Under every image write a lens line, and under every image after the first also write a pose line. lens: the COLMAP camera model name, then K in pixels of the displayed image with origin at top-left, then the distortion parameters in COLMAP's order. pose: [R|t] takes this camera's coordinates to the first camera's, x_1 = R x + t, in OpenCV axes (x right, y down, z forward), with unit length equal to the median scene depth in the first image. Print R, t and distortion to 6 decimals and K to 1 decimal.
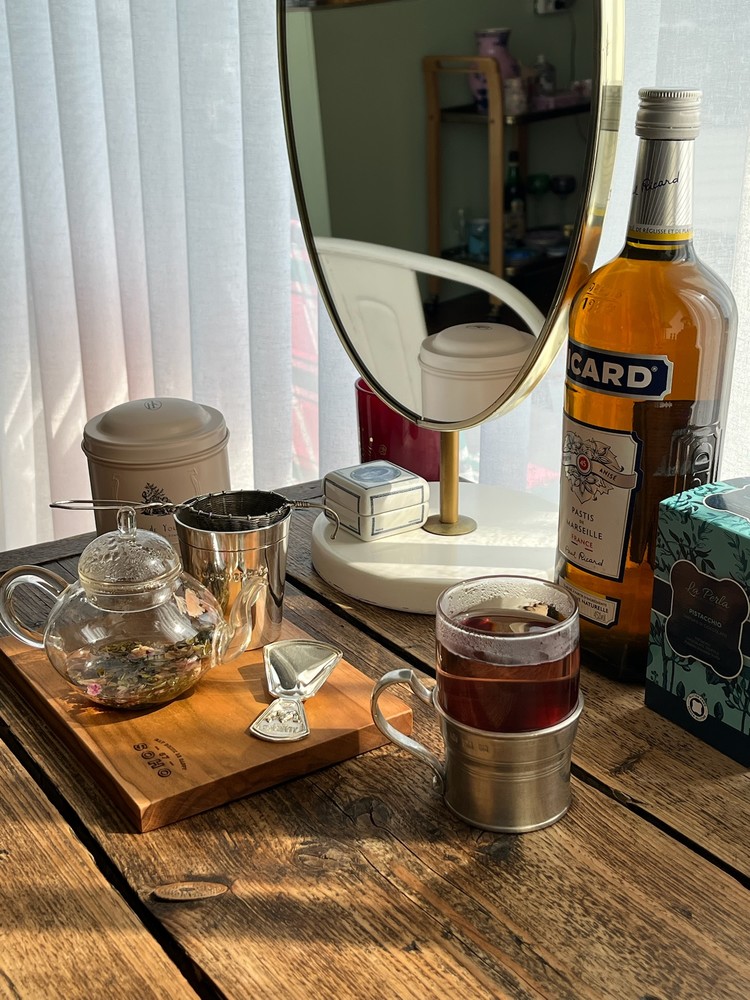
lens RADIAL K [[1272.9, 0, 375.0], [0, 1272.9, 500.0], [0, 0, 1]] dist [0.011706, 0.000669]
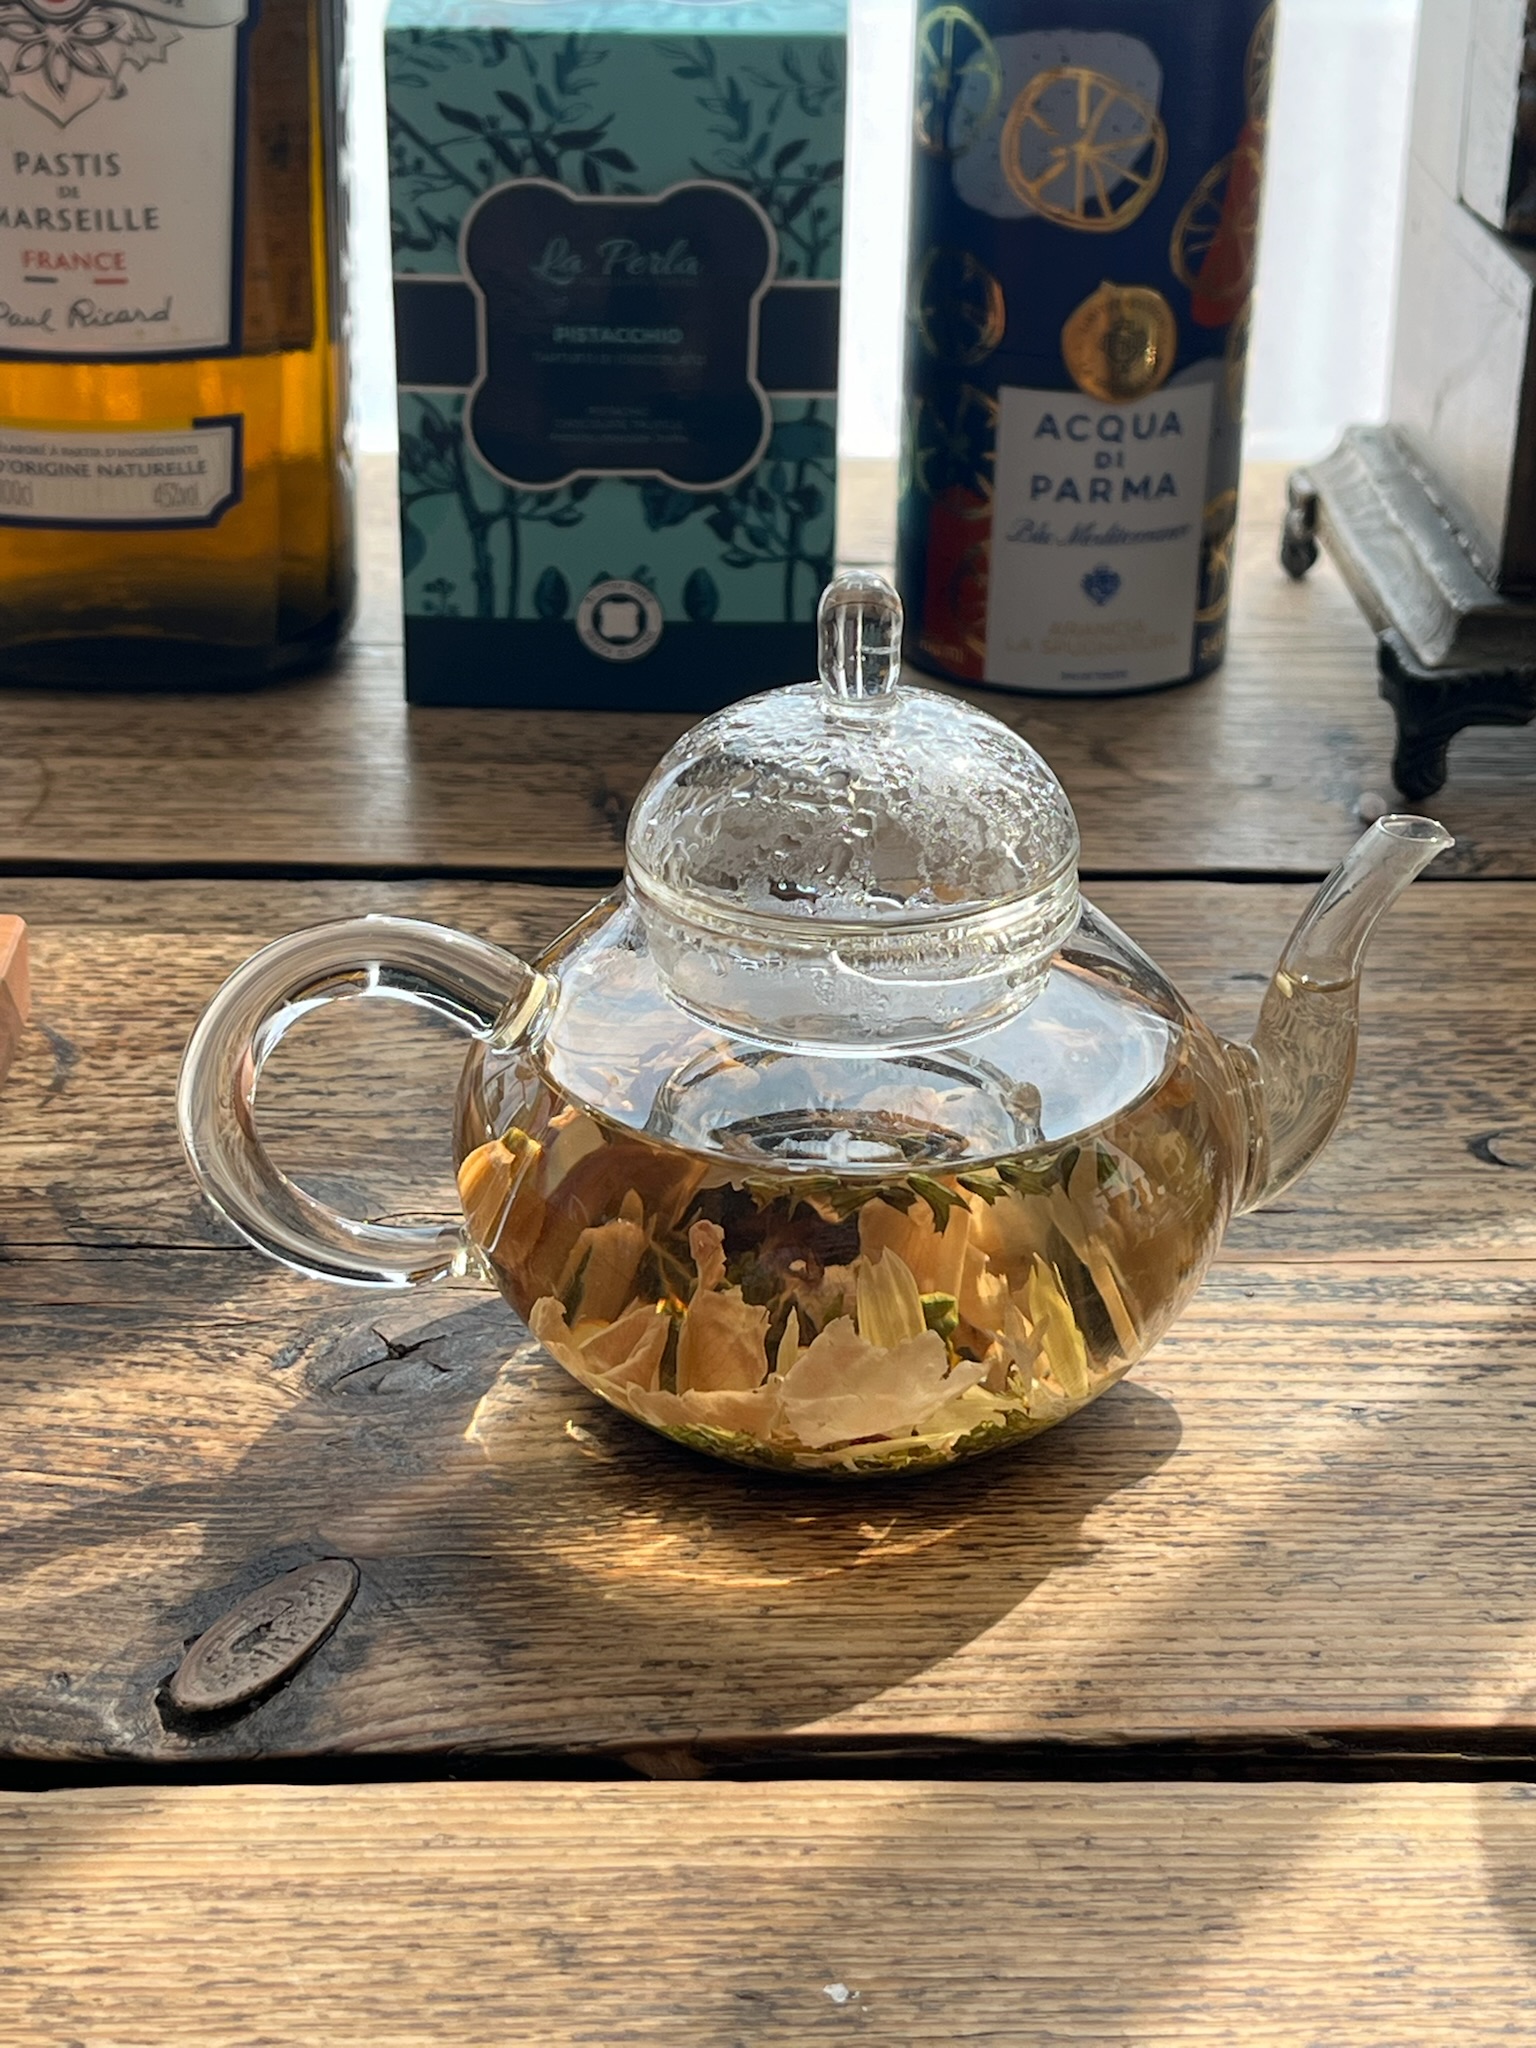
lens RADIAL K [[3504.1, 0, 768.0], [0, 3504.1, 1024.0], [0, 0, 1]] dist [0.038264, -0.023058]
pose [[0.545835, -0.363540, 0.754919, -0.479478], [0.275472, 0.928749, 0.248073, 0.042205], [-0.791315, 0.072552, 0.607089, 0.414534]]
